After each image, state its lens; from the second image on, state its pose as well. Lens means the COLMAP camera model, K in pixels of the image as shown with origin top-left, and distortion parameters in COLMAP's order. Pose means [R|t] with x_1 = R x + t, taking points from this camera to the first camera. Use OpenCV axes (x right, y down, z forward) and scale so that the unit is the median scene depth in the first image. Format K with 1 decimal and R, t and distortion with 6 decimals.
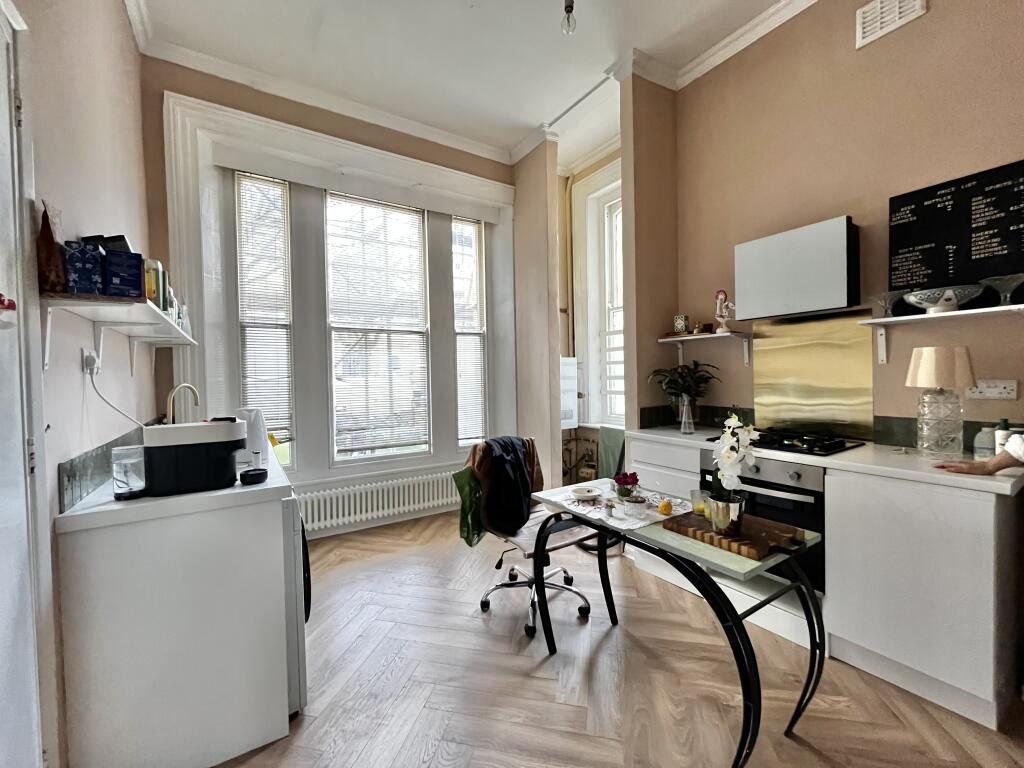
lens RADIAL K [[414.9, 0, 510.0], [0, 414.9, 379.6], [0, 0, 1]] dist [-0.000513, 0.000056]
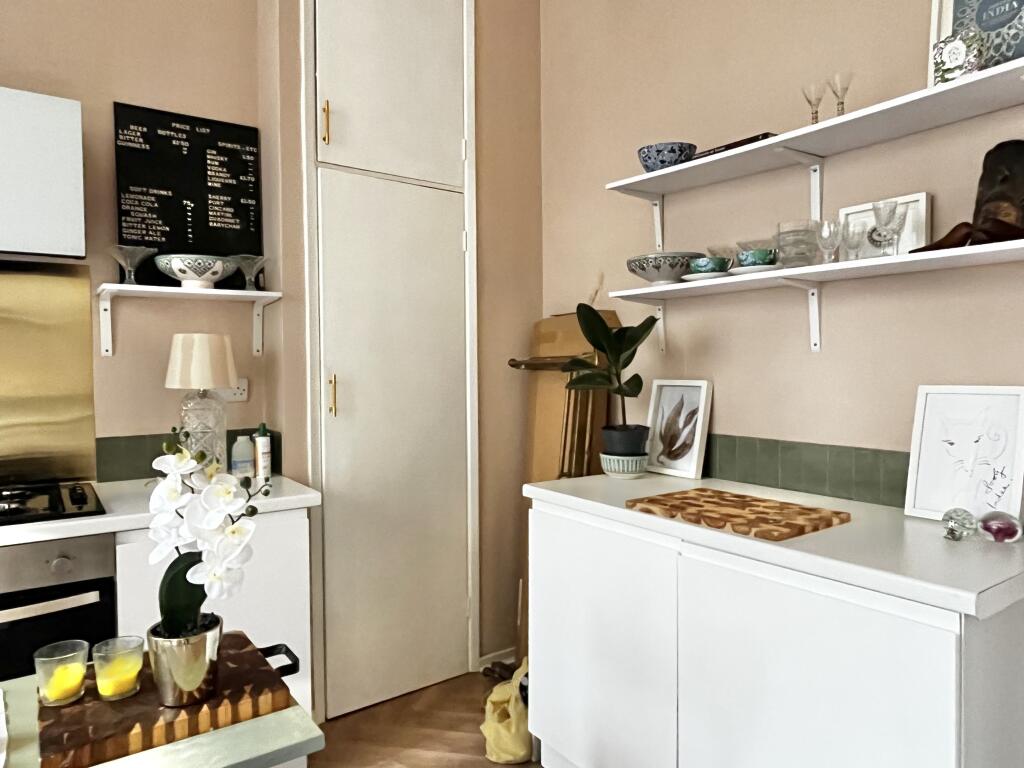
lens RADIAL K [[668.9, 0, 511.0], [0, 668.9, 378.7], [0, 0, 1]] dist [0.005439, -0.000491]
pose [[-0.029648, 0.002437, 0.999557, -0.174158], [0.022540, 0.999744, -0.001768, 0.014919], [-0.999306, 0.022478, -0.029695, 0.466562]]
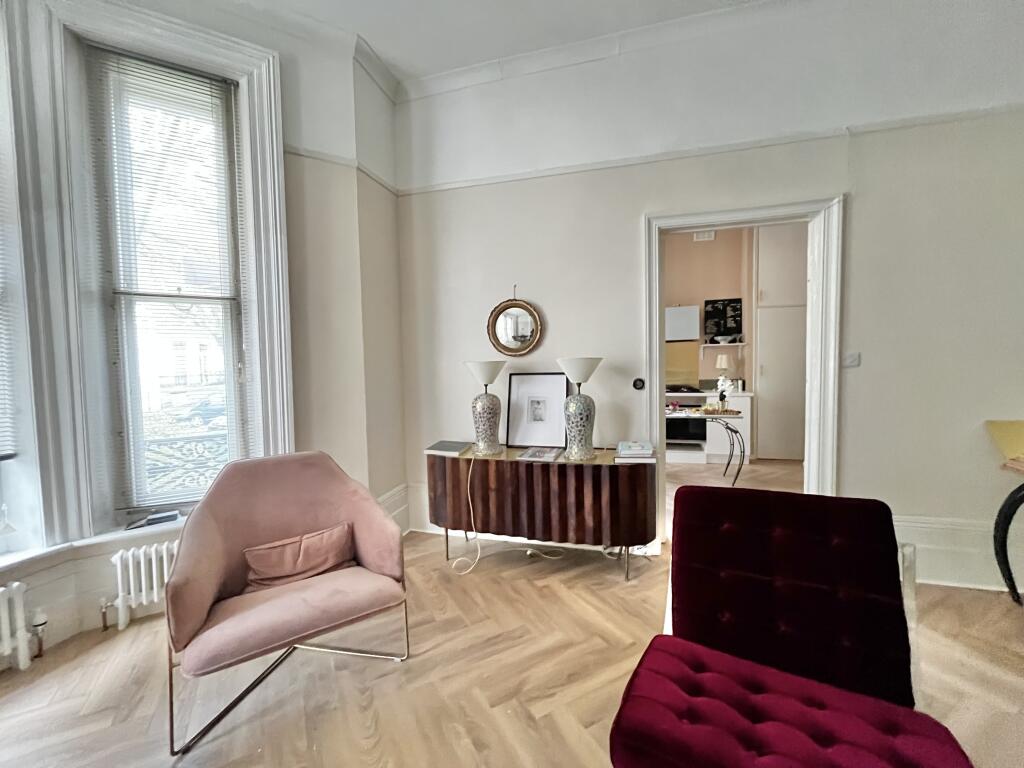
lens RADIAL K [[414.9, 0, 513.6], [0, 414.9, 386.7], [0, 0, 1]] dist [-0.000513, 0.000056]
pose [[0.761502, -0.019697, 0.647863, -2.058741], [0.012252, 0.999797, 0.015996, 0.082569], [-0.648046, -0.004243, 0.761589, -0.307274]]
